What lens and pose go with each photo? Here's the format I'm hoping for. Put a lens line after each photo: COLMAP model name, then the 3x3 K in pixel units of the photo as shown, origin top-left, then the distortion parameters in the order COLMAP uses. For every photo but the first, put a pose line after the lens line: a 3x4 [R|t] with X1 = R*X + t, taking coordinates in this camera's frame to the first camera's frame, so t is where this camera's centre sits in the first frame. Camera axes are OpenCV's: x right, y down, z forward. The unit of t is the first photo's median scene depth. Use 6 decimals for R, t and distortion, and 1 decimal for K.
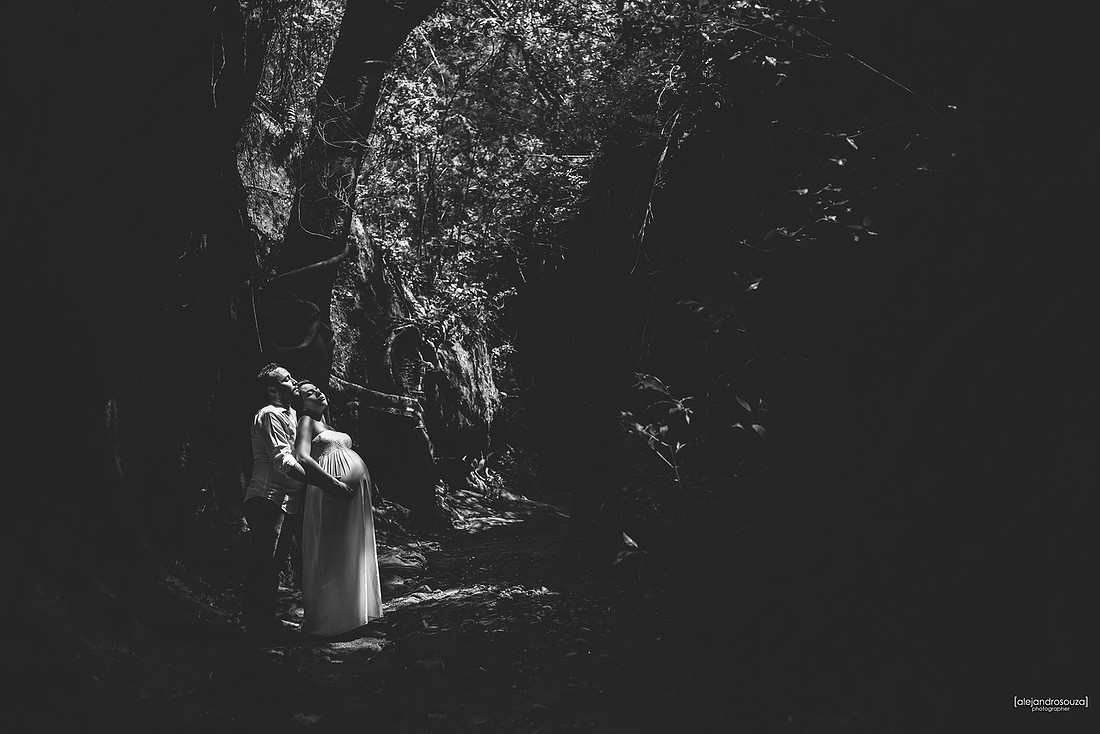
lens RADIAL K [[1101.4, 0, 550.0], [0, 1101.4, 367.0], [0, 0, 1]] dist [-0.087377, 0.100736]
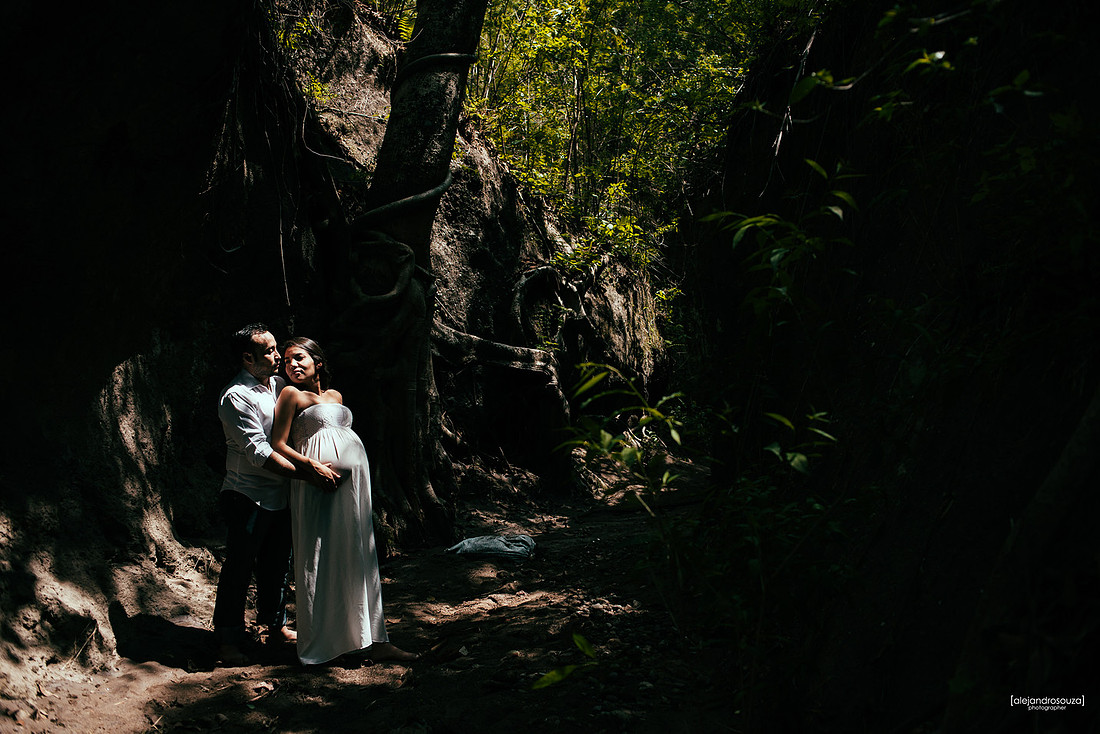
lens RADIAL K [[1101.4, 0, 550.0], [0, 1101.4, 367.0], [0, 0, 1]] dist [-0.087377, 0.100736]
pose [[0.979222, 0.002429, -0.202779, 0.053302], [0.008926, 0.998443, 0.055064, -0.006310], [0.202597, -0.055730, 0.977675, 0.130030]]
